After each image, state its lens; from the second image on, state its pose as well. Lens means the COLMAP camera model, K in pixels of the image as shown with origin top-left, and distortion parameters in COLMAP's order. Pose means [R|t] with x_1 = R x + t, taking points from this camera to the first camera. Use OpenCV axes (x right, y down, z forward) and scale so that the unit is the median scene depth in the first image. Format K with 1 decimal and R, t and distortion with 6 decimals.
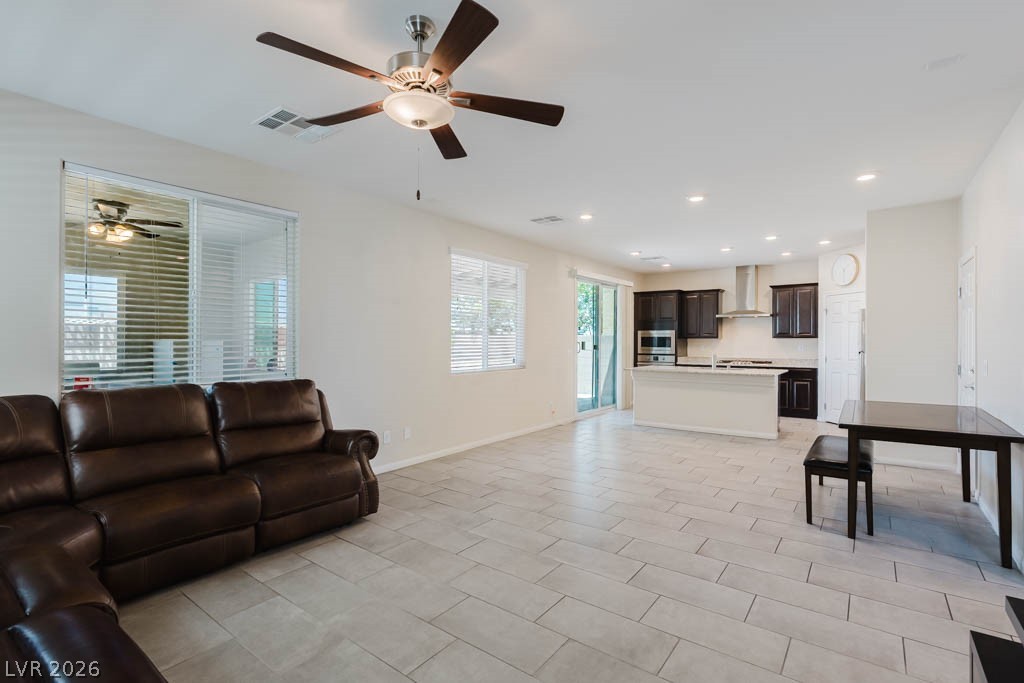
lens RADIAL K [[464.4, 0, 542.5], [0, 464.4, 338.5], [0, 0, 1]] dist [0.000192, -0.000021]
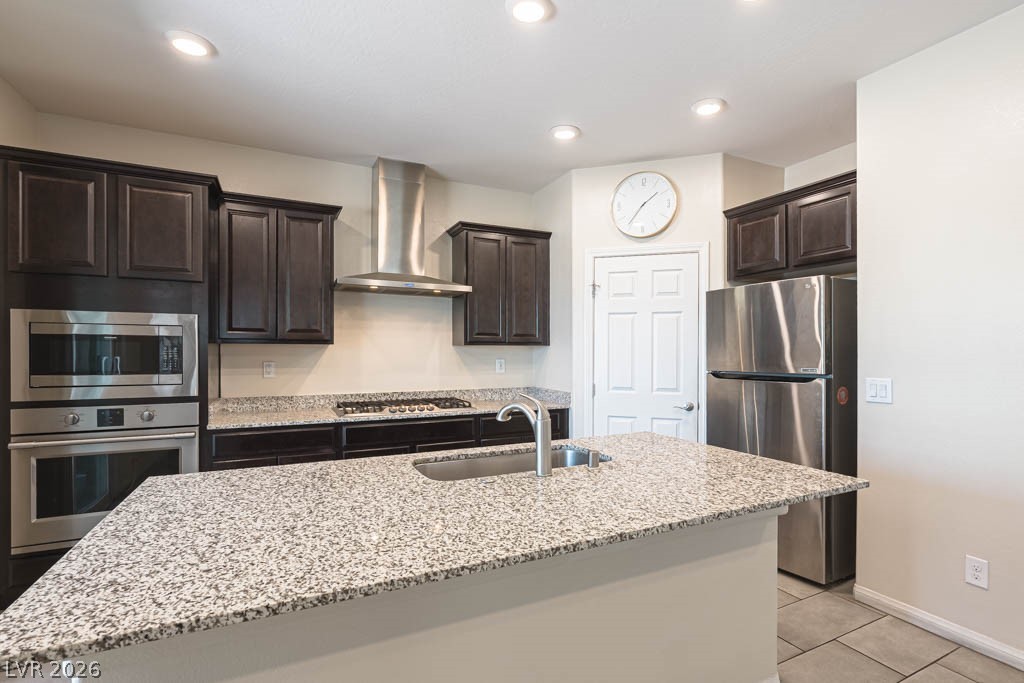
lens RADIAL K [[503.6, 0, 551.3], [0, 503.6, 361.9], [0, 0, 1]] dist [-0.000487, -0.000134]
pose [[0.438223, -0.011859, 0.898788, 0.099780], [-0.002487, 0.999893, 0.014405, 0.007022], [-0.898863, -0.008548, 0.438147, 0.665569]]
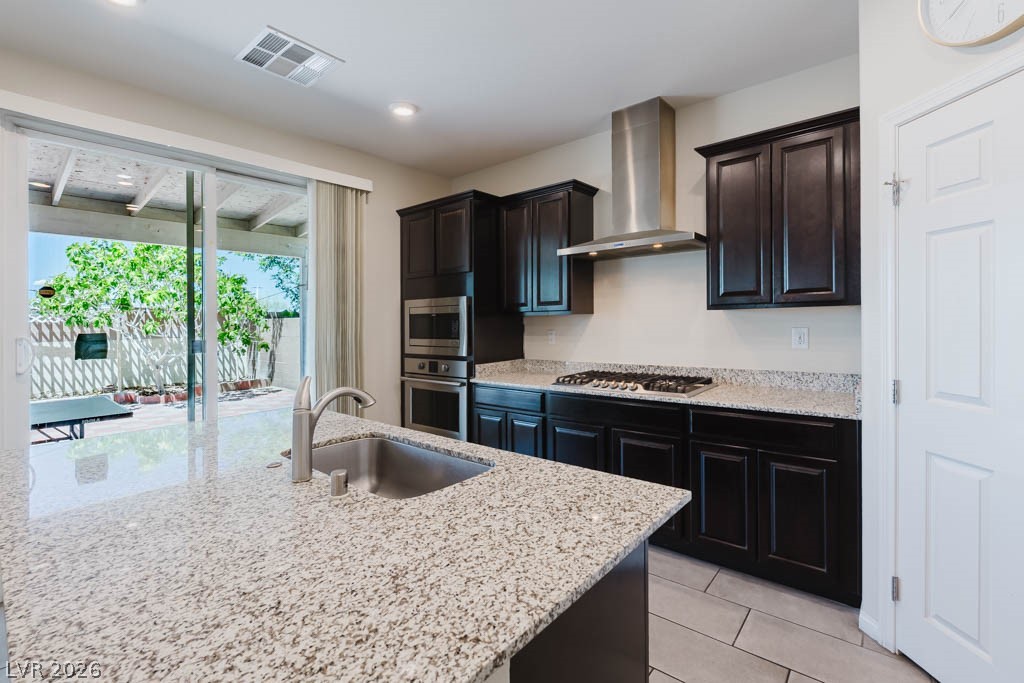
lens RADIAL K [[470.0, 0, 511.5], [0, 470.0, 324.1], [0, 0, 1]] dist [-0.001789, -0.000352]
pose [[0.995158, -0.016711, -0.096859, 0.360700], [0.017229, 0.999841, 0.004513, 0.005000], [0.096768, -0.006160, 0.995288, 0.611488]]
